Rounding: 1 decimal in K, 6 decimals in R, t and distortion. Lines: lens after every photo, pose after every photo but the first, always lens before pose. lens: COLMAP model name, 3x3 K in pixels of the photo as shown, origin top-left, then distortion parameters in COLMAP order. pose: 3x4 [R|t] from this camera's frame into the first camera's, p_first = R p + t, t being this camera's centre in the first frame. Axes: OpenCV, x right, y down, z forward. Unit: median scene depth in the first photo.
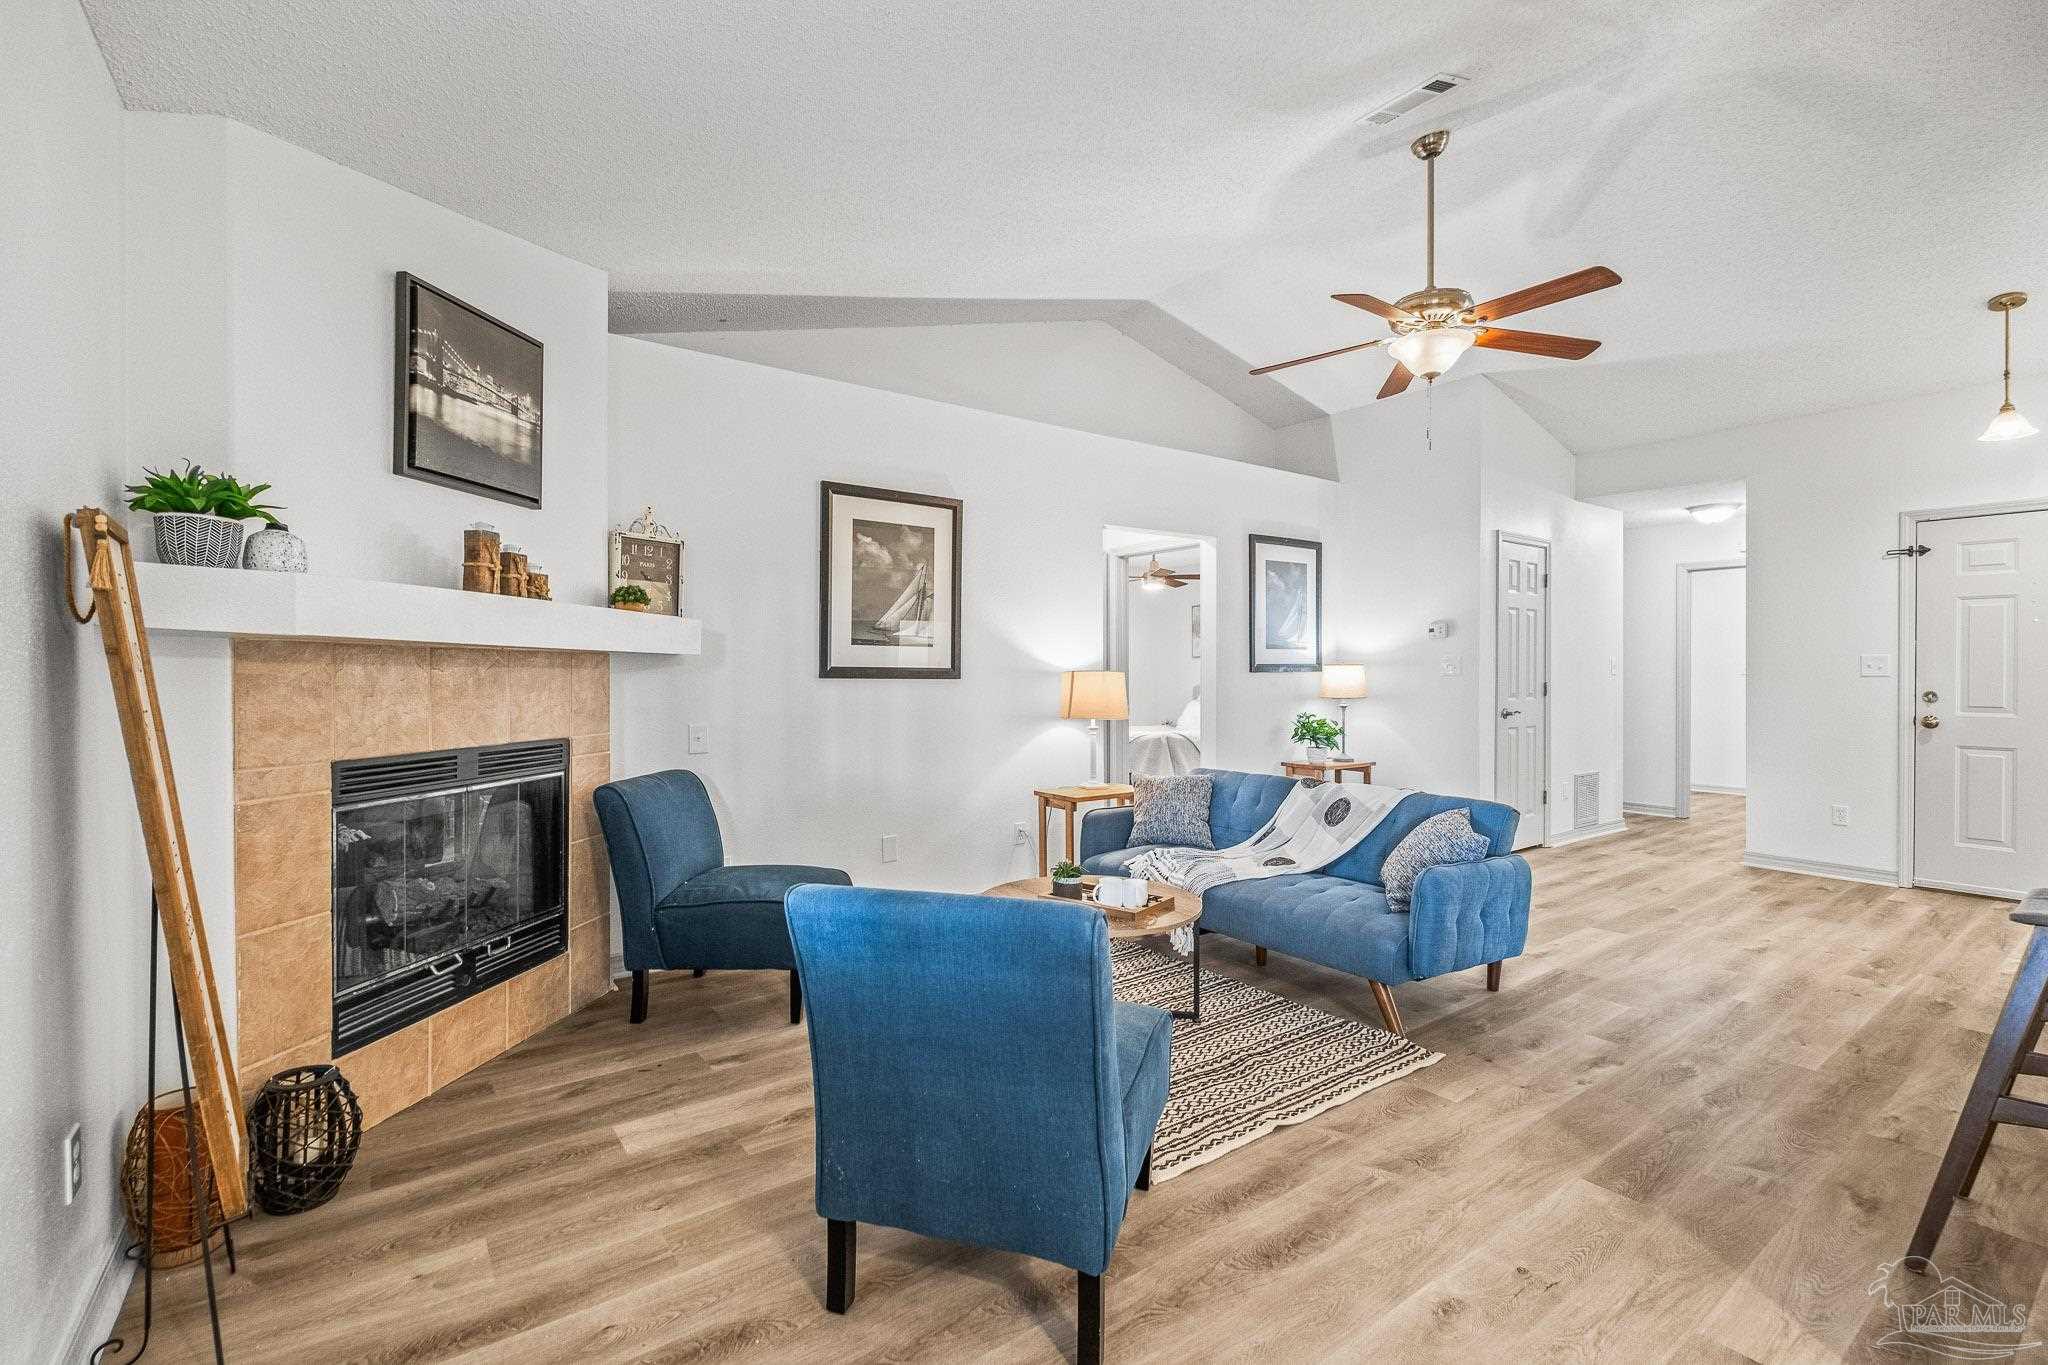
lens RADIAL K [[912.2, 0, 1027.7], [0, 912.2, 663.7], [0, 0, 1]] dist [0.003288, -0.002248]
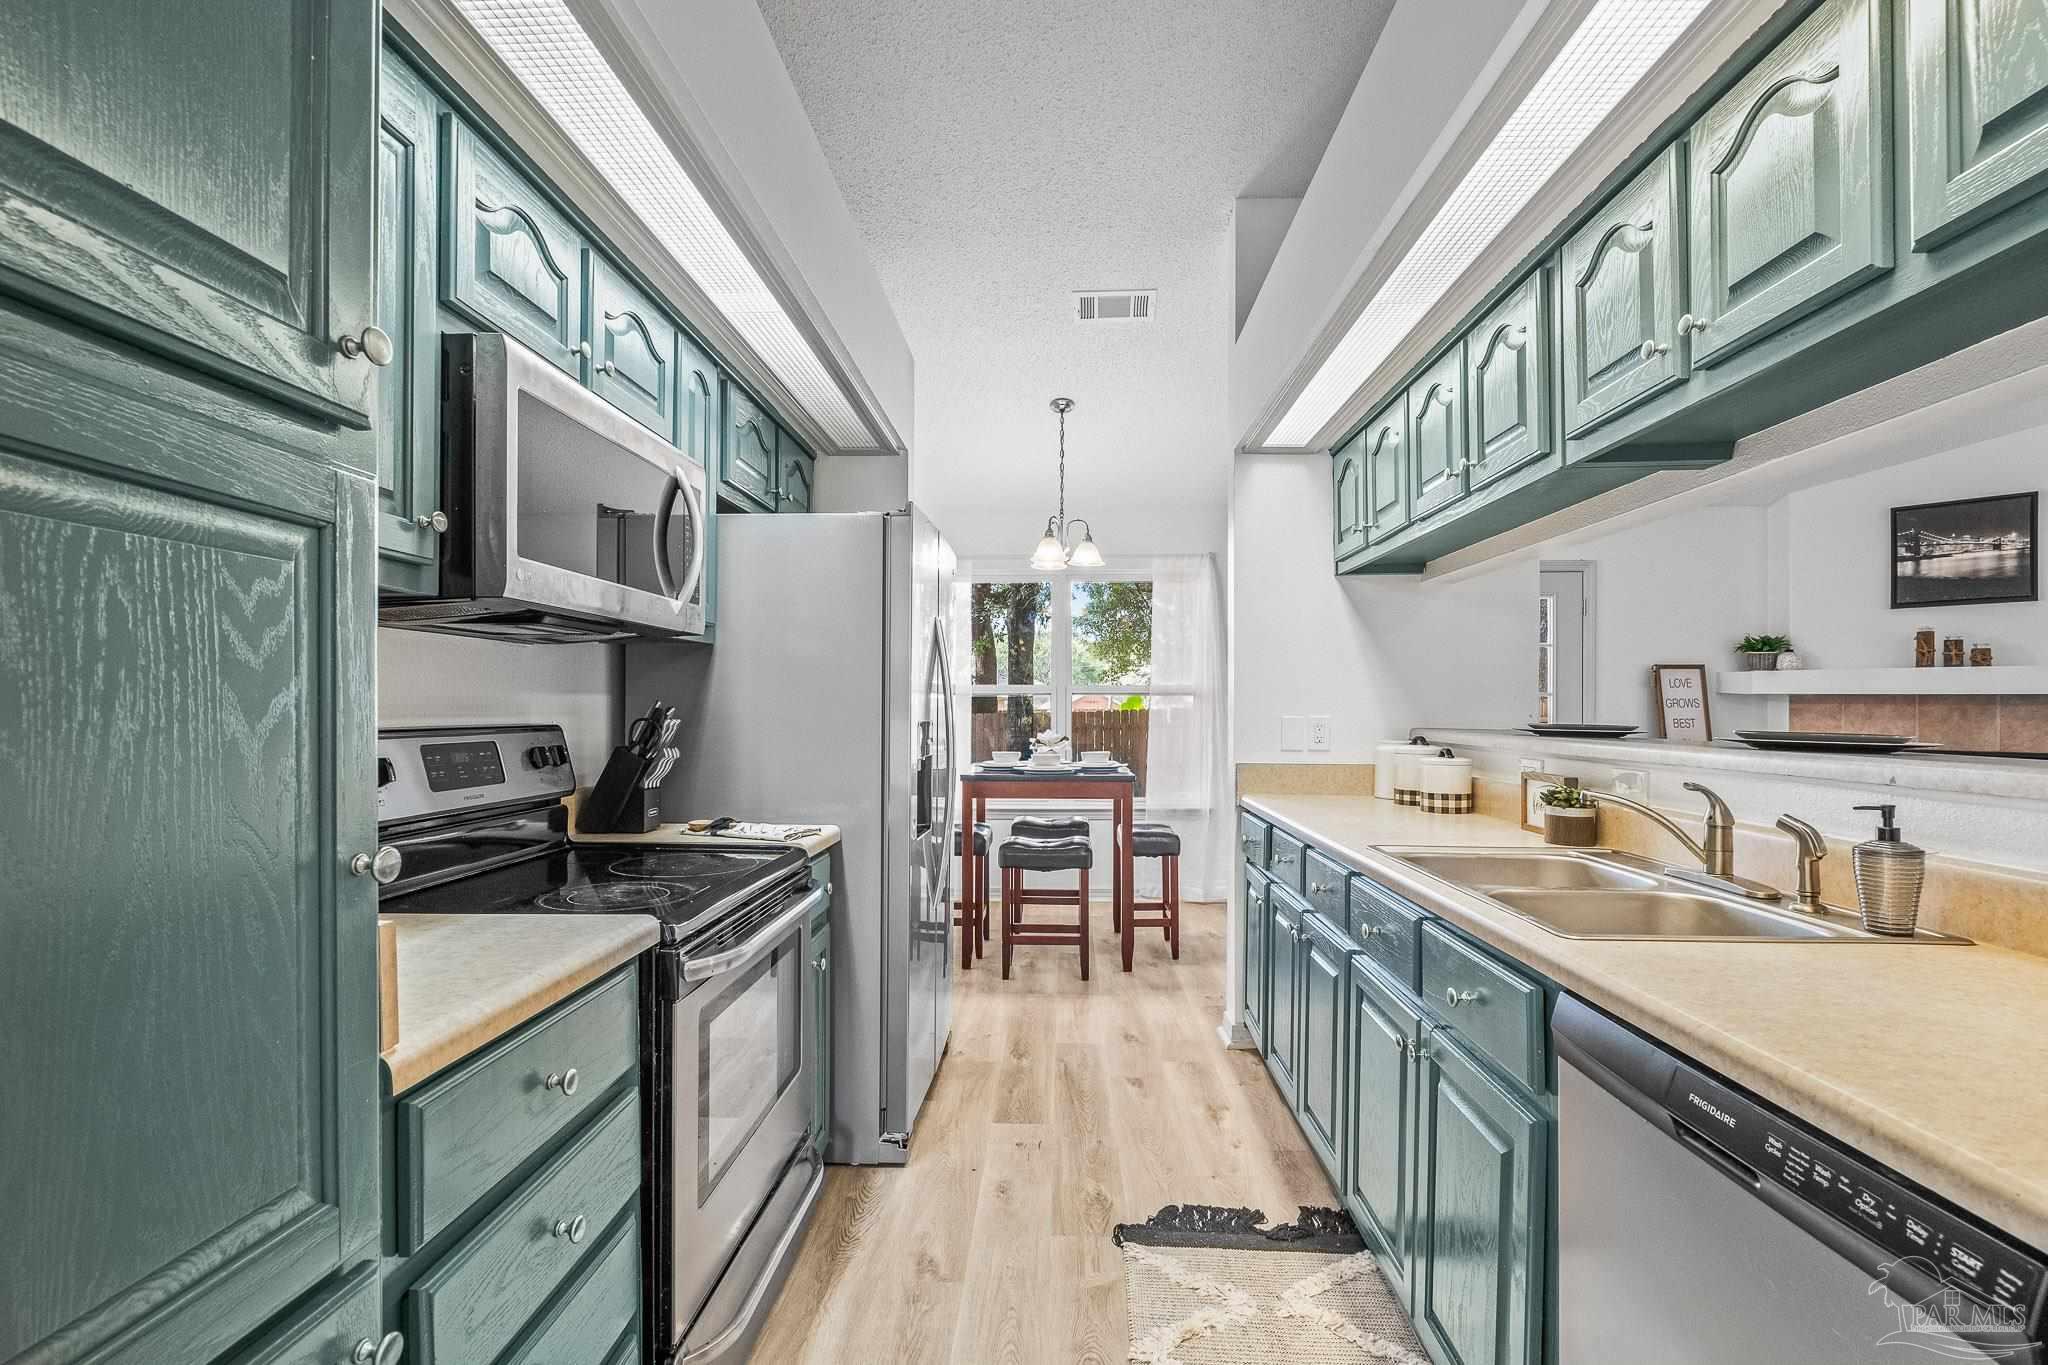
lens RADIAL K [[912.2, 0, 1040.9], [0, 912.2, 704.4], [0, 0, 1]] dist [0.003288, -0.002248]
pose [[-0.617908, -0.000018, -0.786251, 1.713047], [0.008424, 0.999942, -0.006644, -0.001100], [0.786205, -0.010729, -0.617872, 0.644523]]
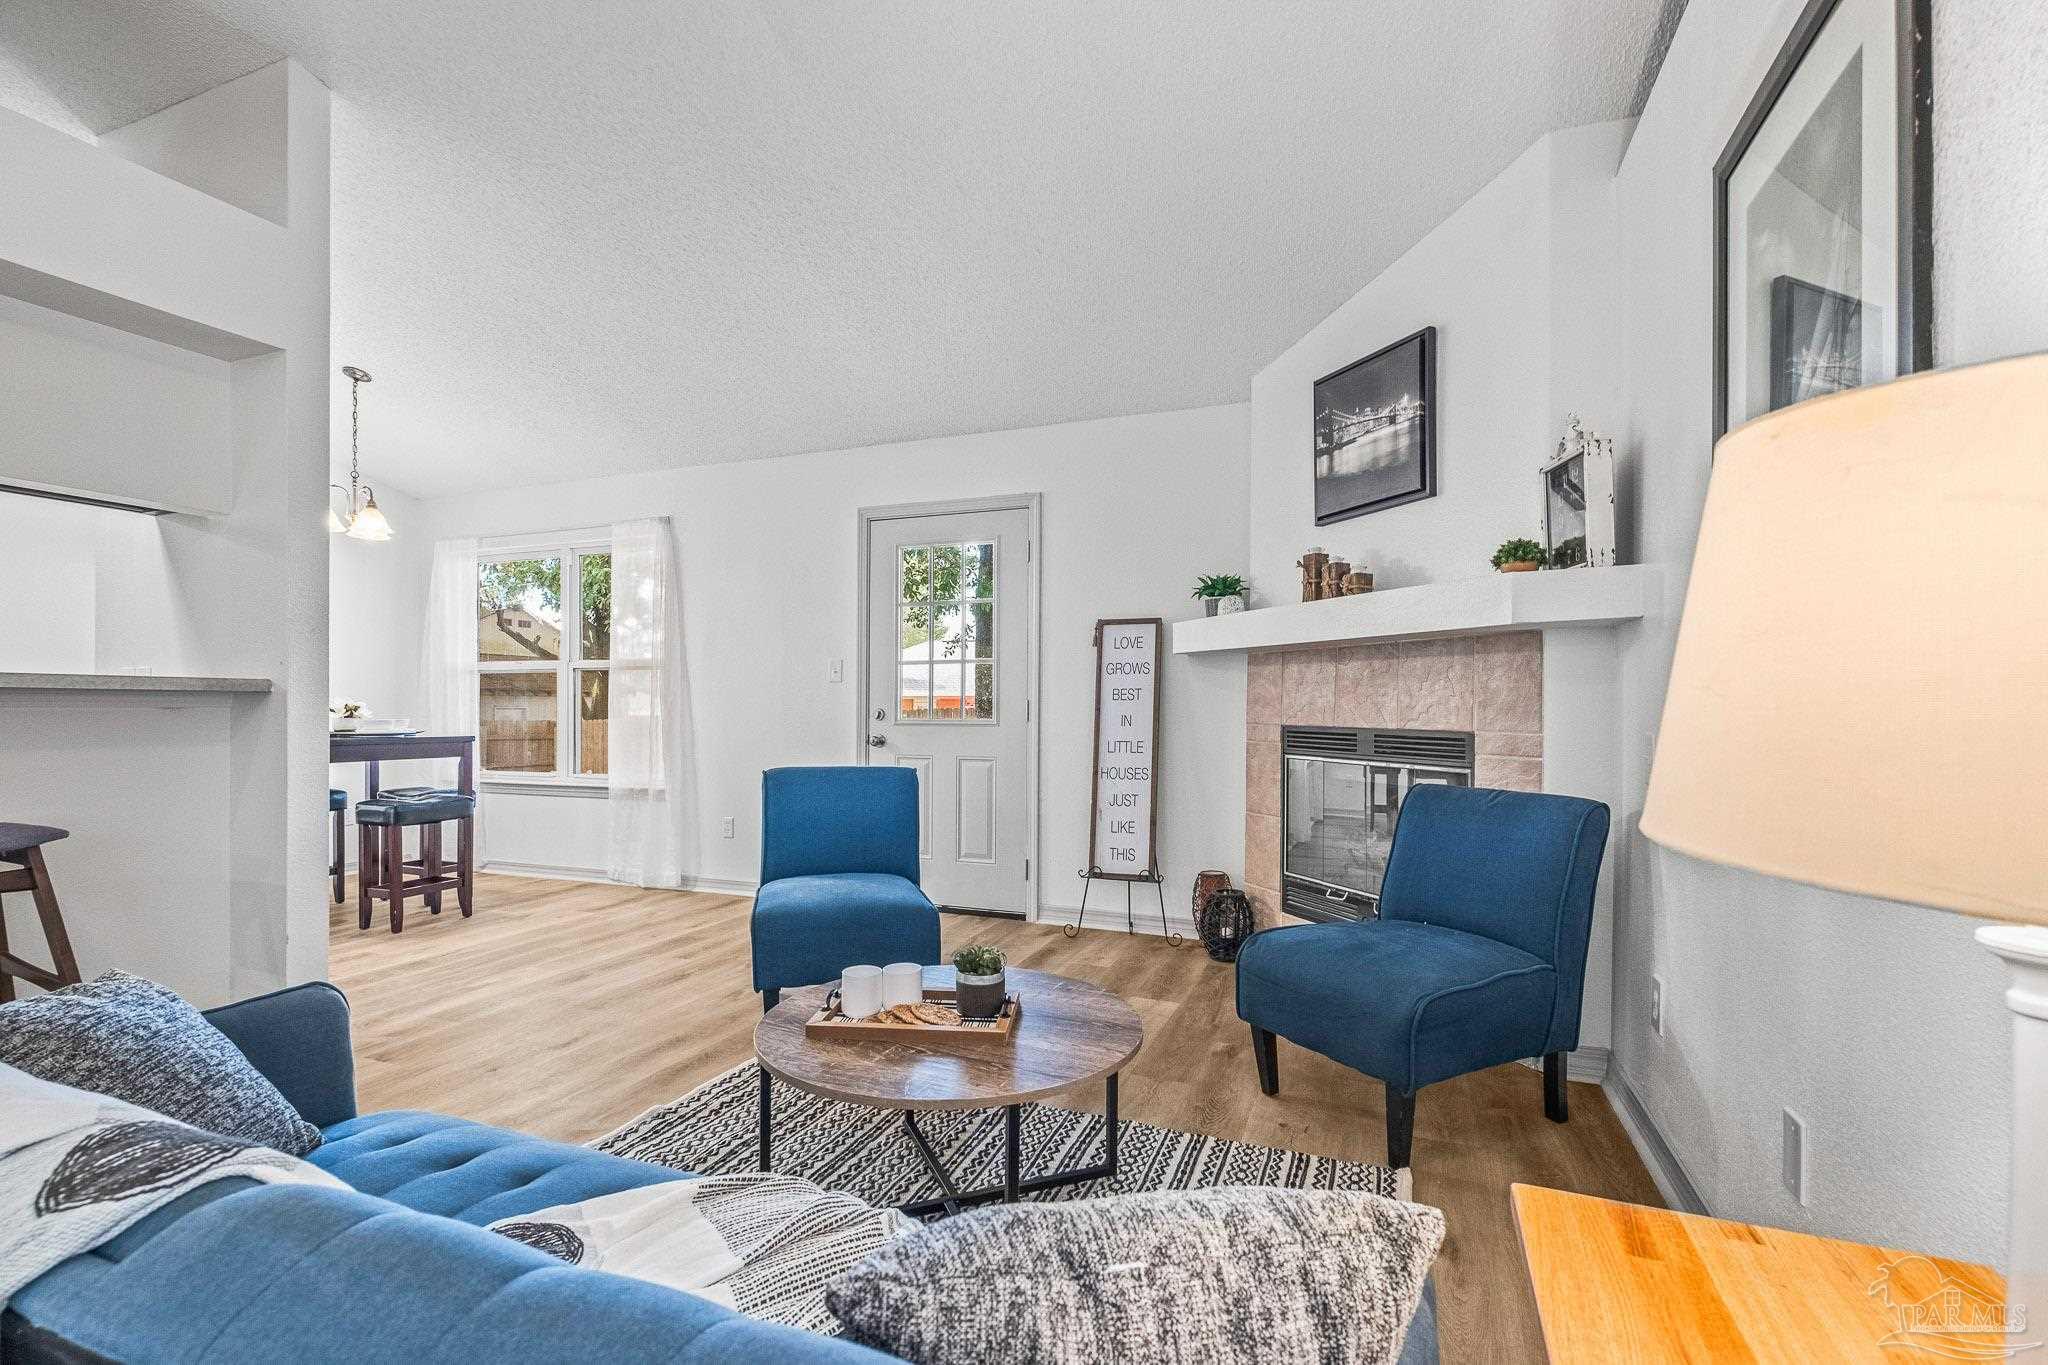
lens RADIAL K [[912.2, 0, 1029.3], [0, 912.2, 709.7], [0, 0, 1]] dist [0.003288, -0.002248]
pose [[-0.848627, -0.002634, -0.528985, 0.357906], [0.002179, 0.999962, -0.008476, 0.070281], [0.528988, -0.008345, -0.848589, 1.635383]]
